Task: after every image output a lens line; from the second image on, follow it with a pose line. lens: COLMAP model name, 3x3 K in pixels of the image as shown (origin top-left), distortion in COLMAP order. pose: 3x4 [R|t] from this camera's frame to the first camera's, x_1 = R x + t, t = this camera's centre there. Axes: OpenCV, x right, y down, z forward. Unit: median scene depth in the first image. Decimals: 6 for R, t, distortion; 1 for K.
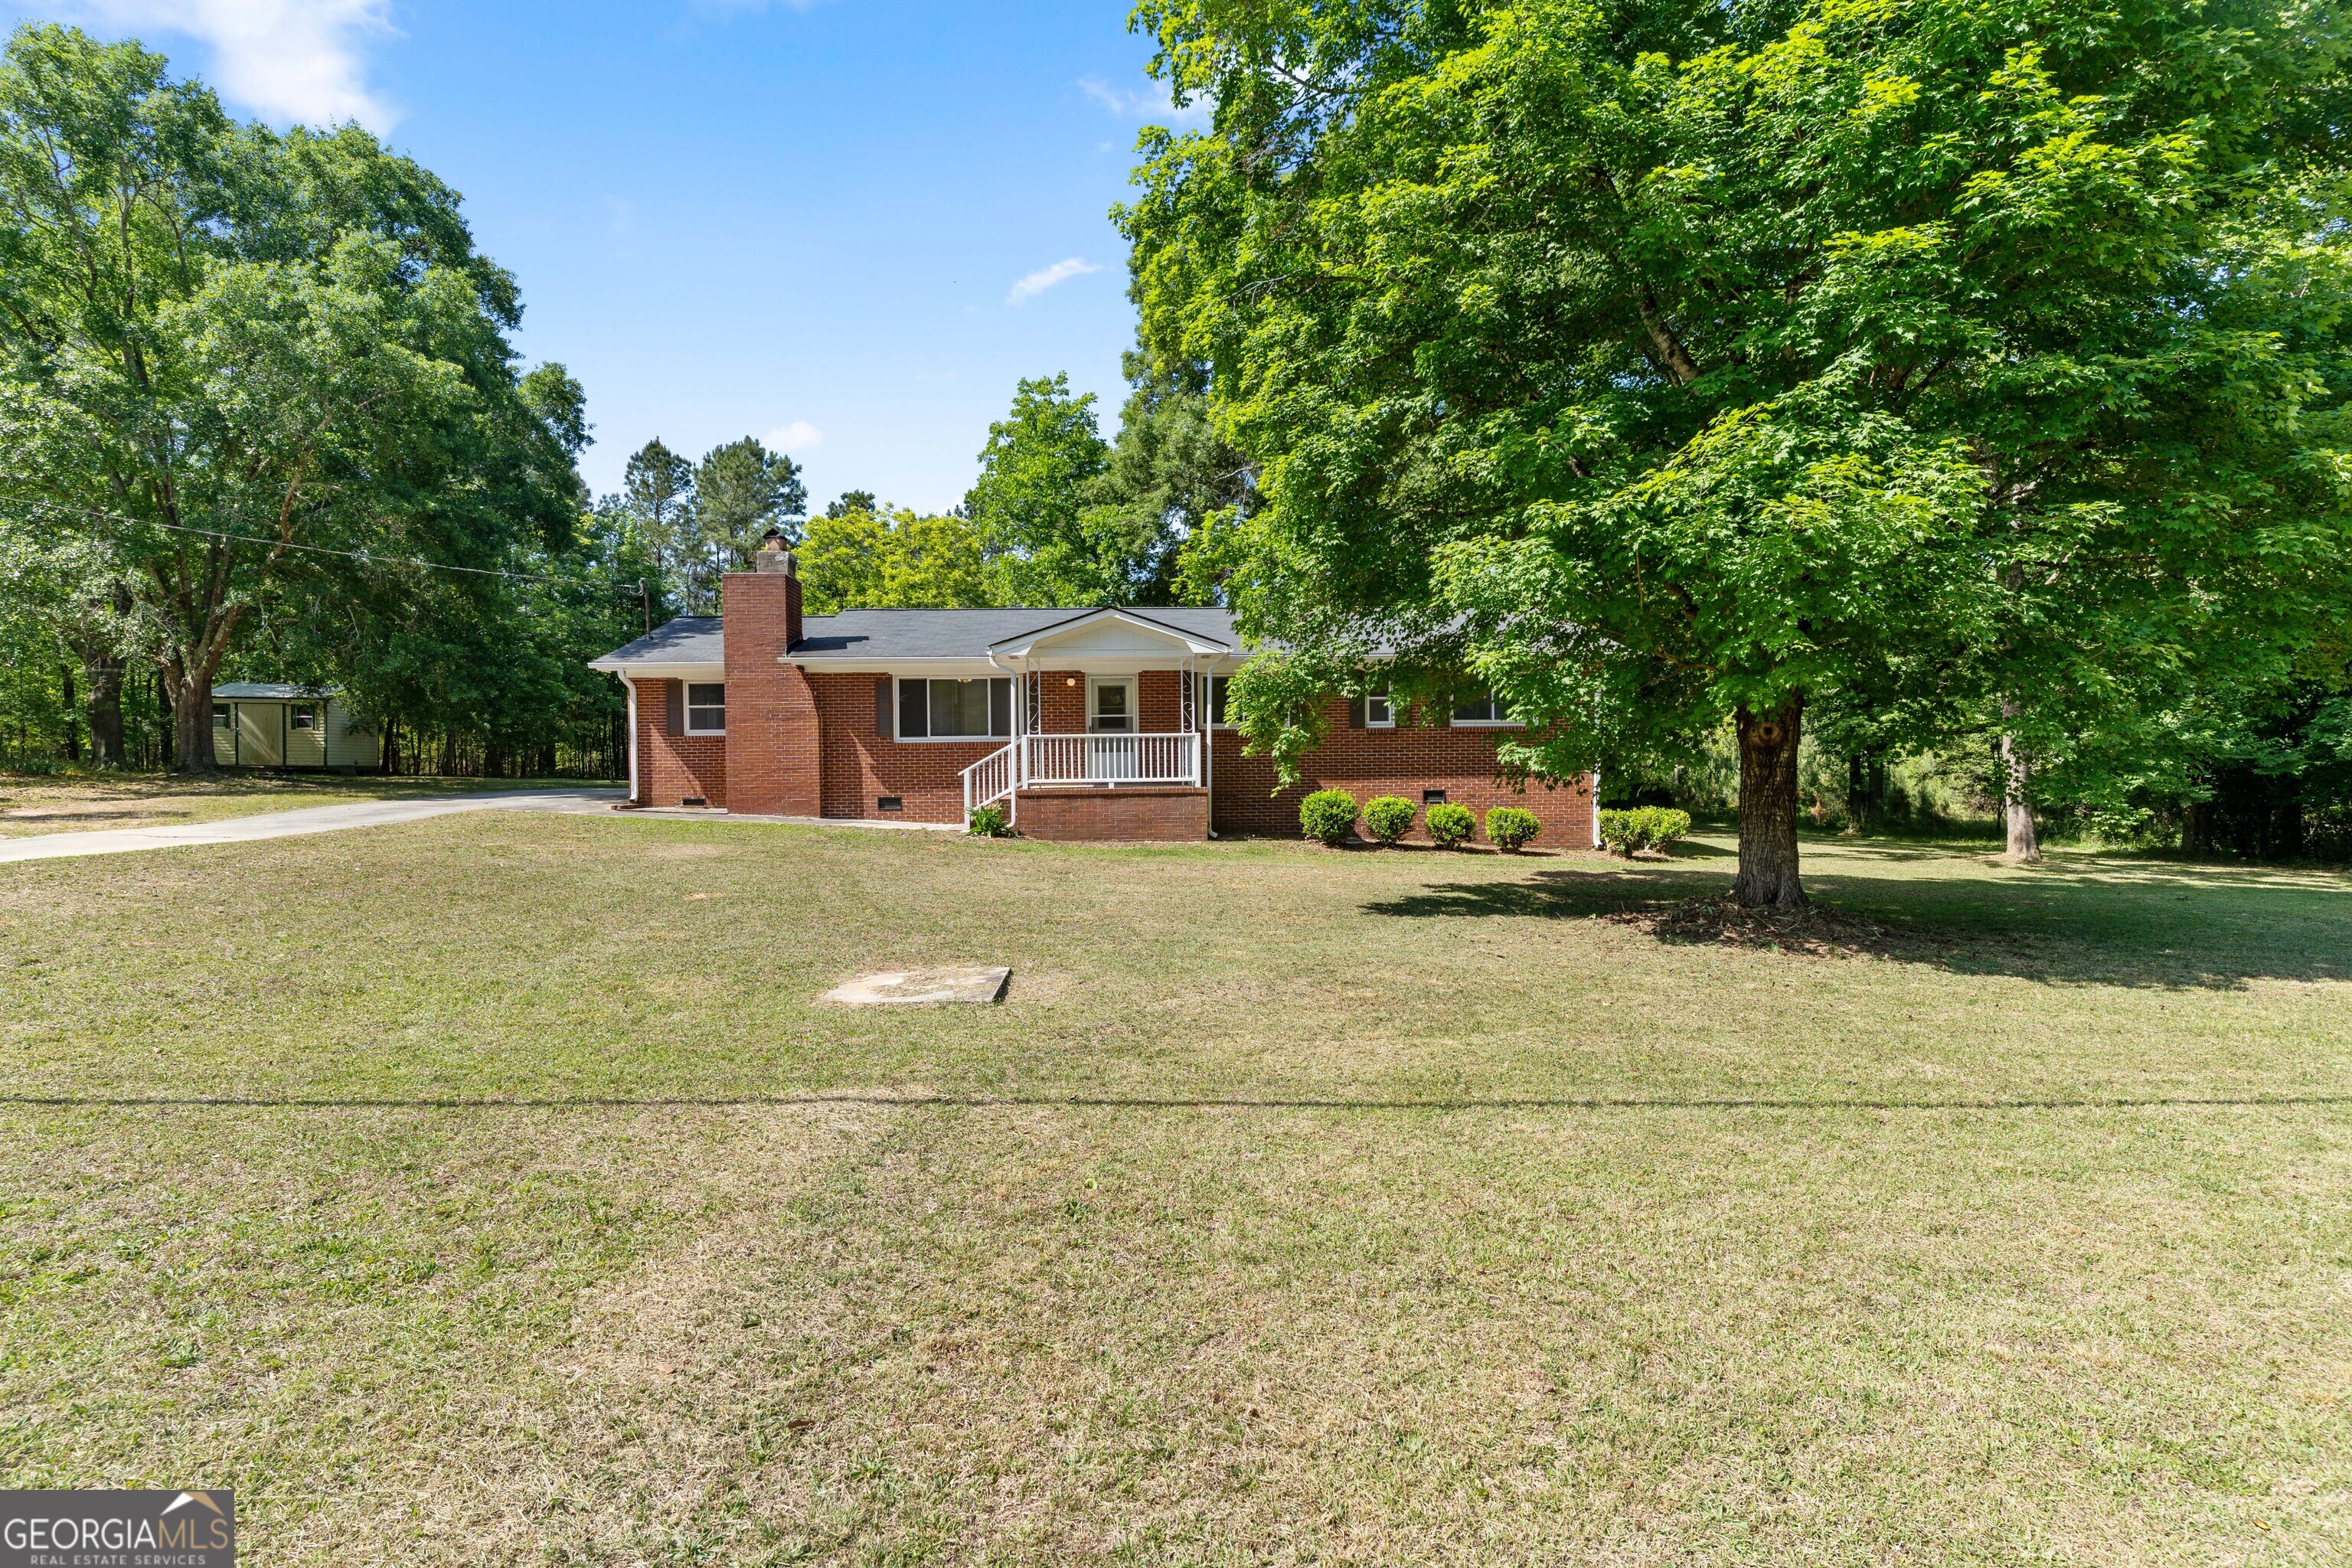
lens RADIAL K [[1153.2, 0, 1174.5], [0, 1153.2, 720.5], [0, 0, 1]] dist [0.001740, -0.000599]
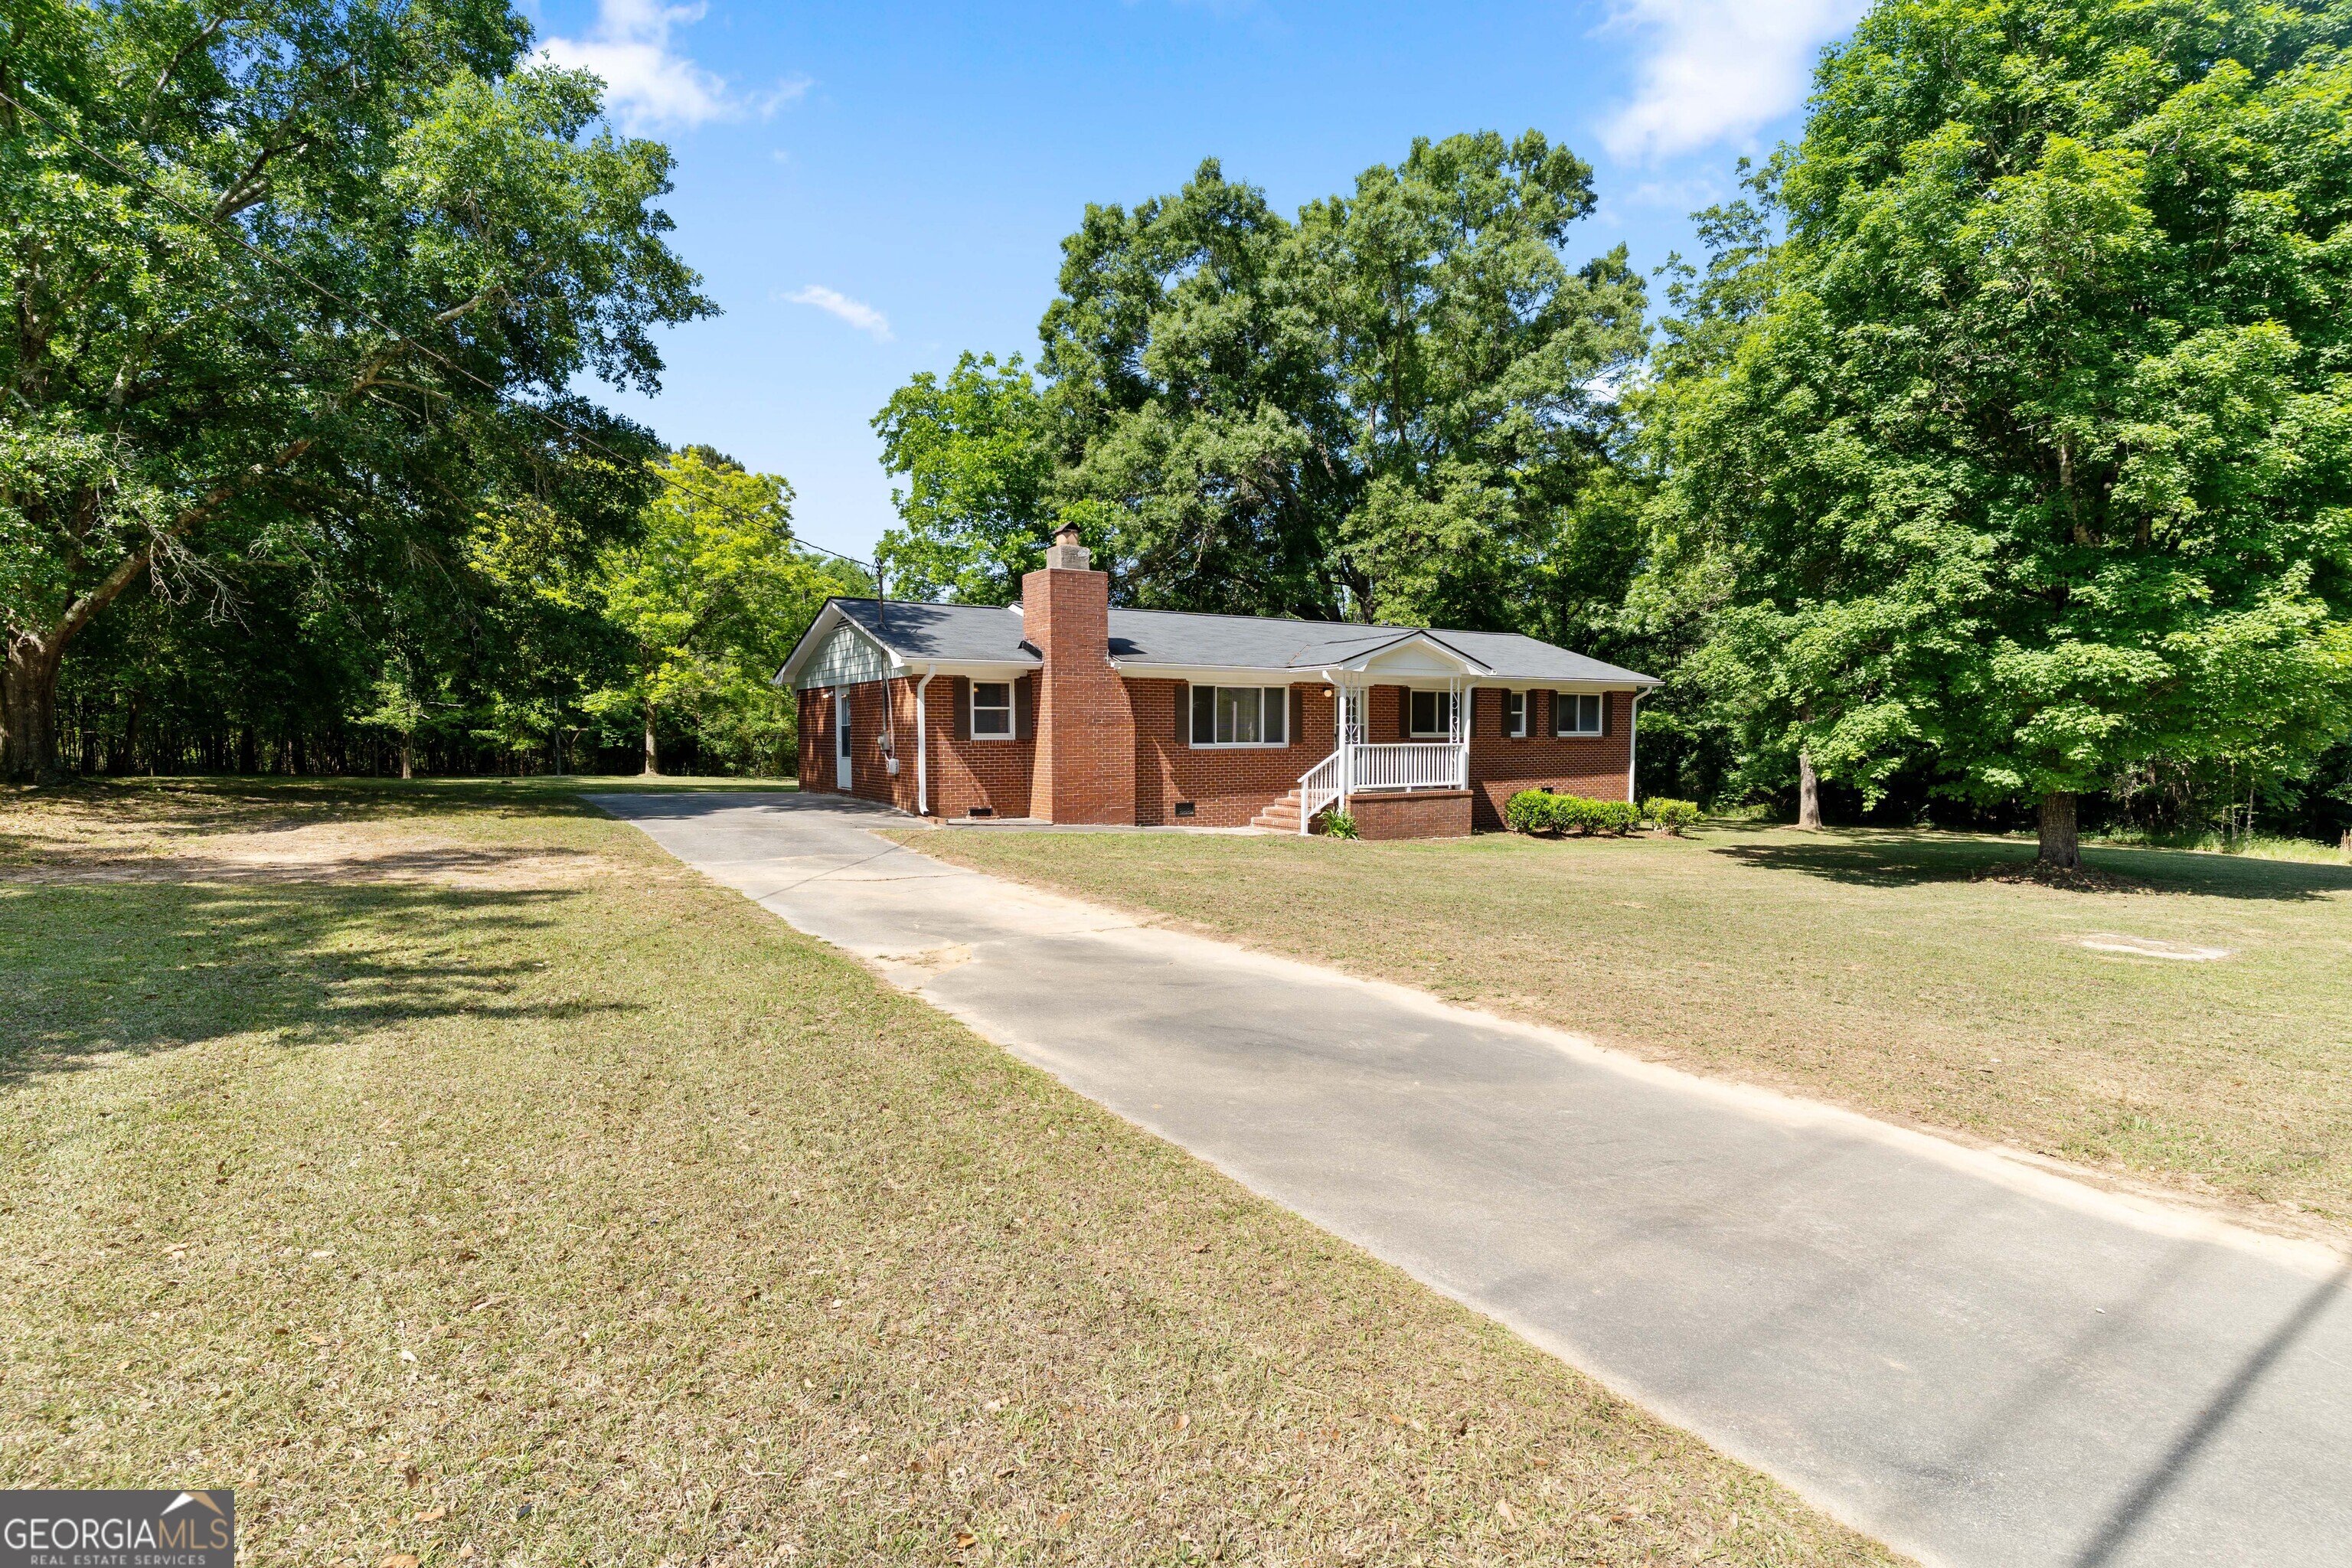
lens RADIAL K [[1153.2, 0, 1174.5], [0, 1153.2, 720.5], [0, 0, 1]] dist [0.001740, -0.000599]
pose [[0.871081, 0.015237, 0.490902, -0.748926], [-0.024480, 0.999623, 0.012411, -0.017591], [-0.490528, -0.022828, 0.871126, 0.131844]]
